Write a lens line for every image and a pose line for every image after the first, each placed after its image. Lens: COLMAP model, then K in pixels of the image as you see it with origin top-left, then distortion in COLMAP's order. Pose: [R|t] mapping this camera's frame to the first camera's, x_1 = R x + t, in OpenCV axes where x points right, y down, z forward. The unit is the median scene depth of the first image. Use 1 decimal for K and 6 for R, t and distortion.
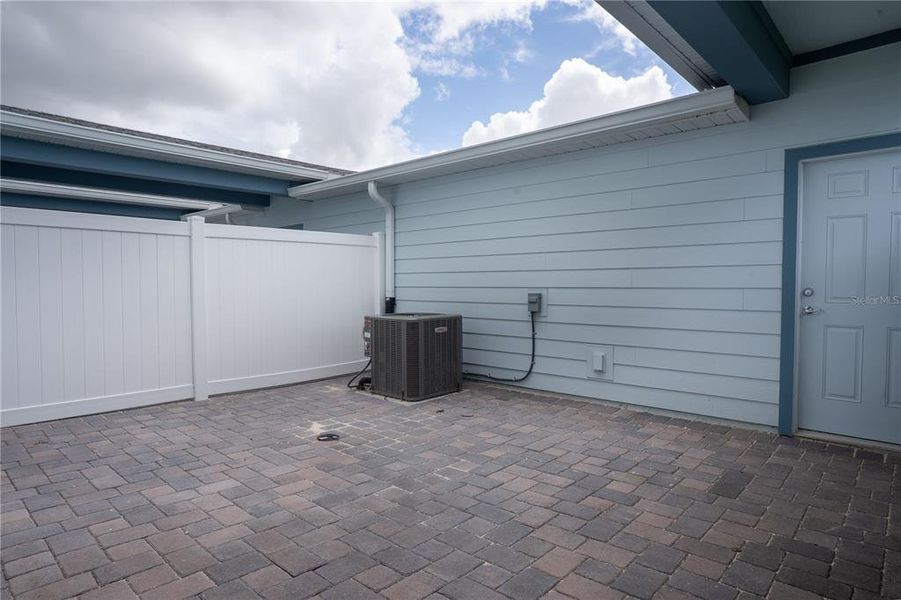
lens RADIAL K [[503.0, 0, 450.5], [0, 503.0, 300.0], [0, 0, 1]] dist [-0.002619, -0.000142]
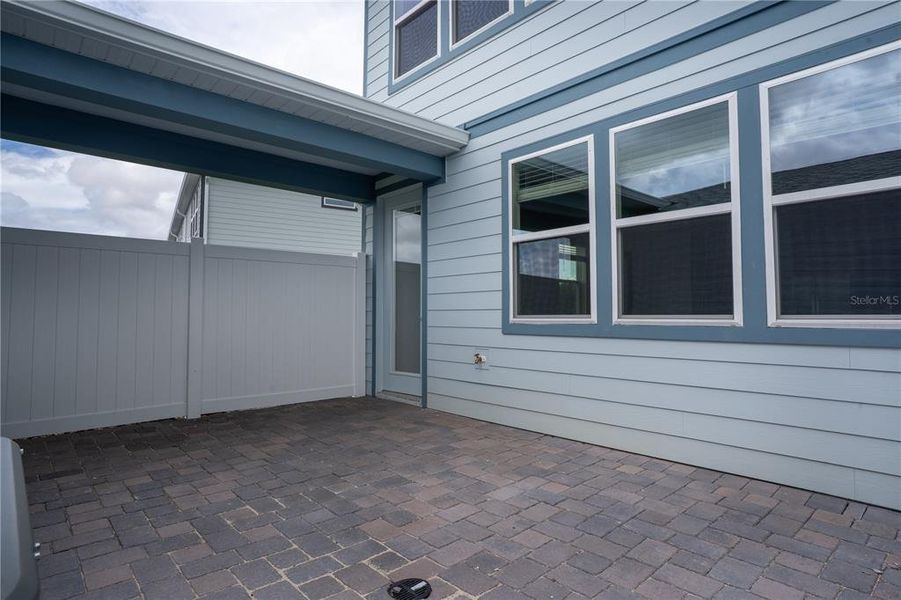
lens RADIAL K [[503.0, 0, 450.5], [0, 503.0, 300.0], [0, 0, 1]] dist [-0.002619, -0.000142]
pose [[-0.994998, 0.006358, 0.099689, -0.428142], [0.006143, 0.999978, -0.002470, -0.016711], [-0.099703, -0.001845, -0.995016, 1.908251]]
